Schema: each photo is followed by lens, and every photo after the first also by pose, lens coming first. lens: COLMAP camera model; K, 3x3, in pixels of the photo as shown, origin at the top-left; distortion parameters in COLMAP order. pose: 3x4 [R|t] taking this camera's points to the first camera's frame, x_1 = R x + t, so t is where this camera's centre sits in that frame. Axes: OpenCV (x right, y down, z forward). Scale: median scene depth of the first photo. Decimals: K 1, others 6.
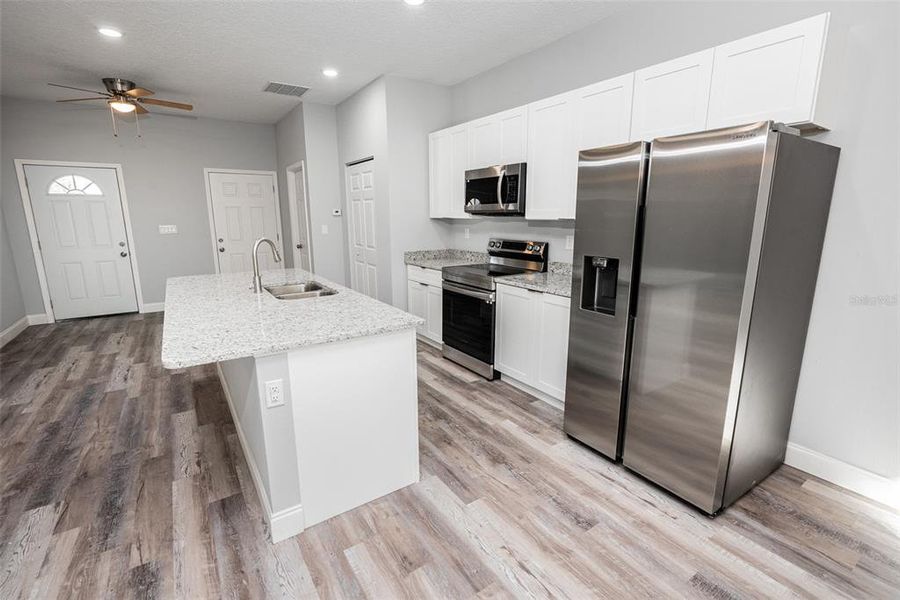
lens RADIAL K [[410.7, 0, 450.0], [0, 410.7, 300.0], [0, 0, 1]] dist [-0.003917, 0.000580]
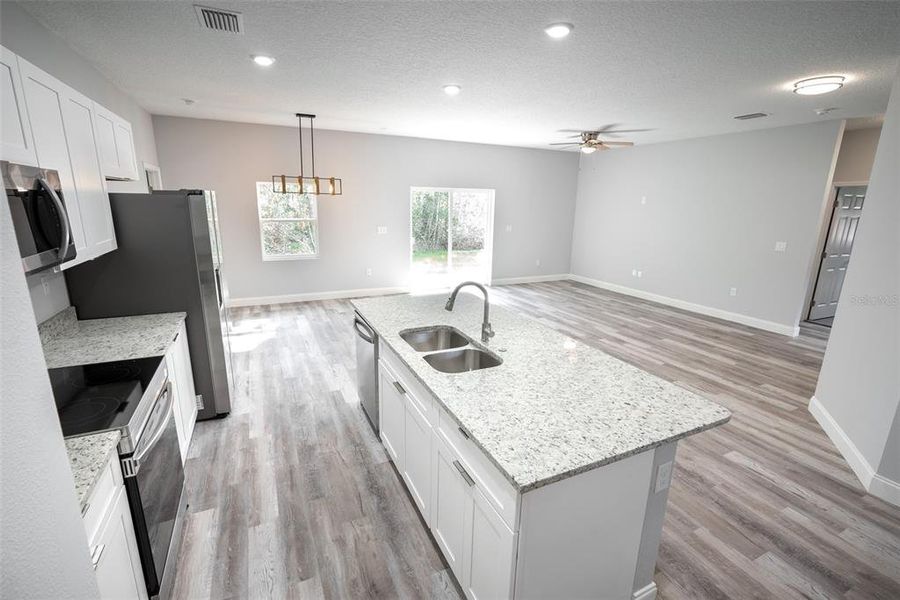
lens RADIAL K [[405.4, 0, 449.0], [0, 405.4, 301.0], [0, 0, 1]] dist [-0.004498, 0.000357]
pose [[-0.988523, -0.052538, 0.141642, -0.451151], [0.014364, 0.900646, 0.434317, -0.428109], [-0.150388, 0.431367, -0.889554, 1.560420]]
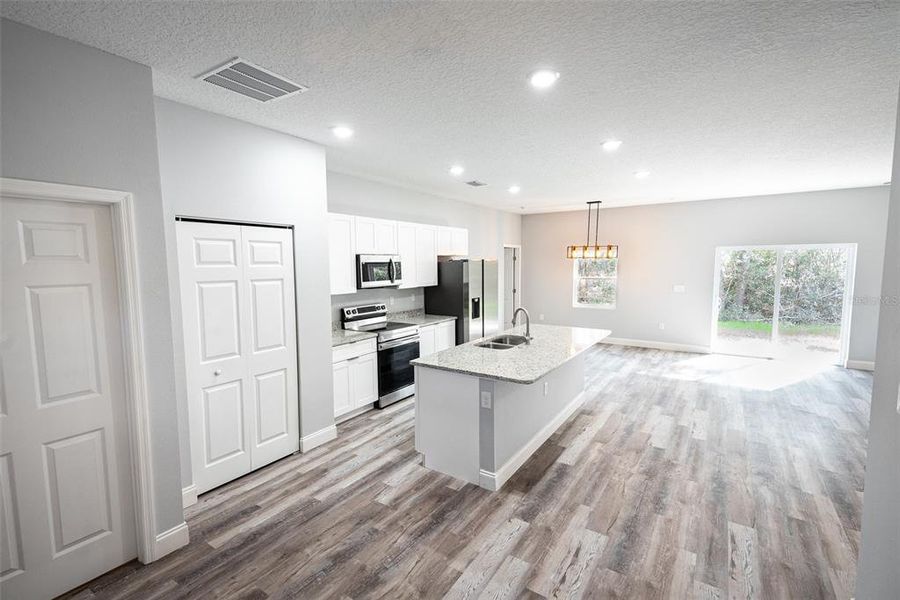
lens RADIAL K [[409.6, 0, 445.5], [0, 409.6, 299.5], [0, 0, 1]] dist [0.019281, -0.000439]
pose [[-0.374096, -0.080970, 0.923848, -1.506280], [0.199934, 0.965714, 0.165599, -0.421992], [-0.905582, 0.246658, -0.345081, 1.532296]]
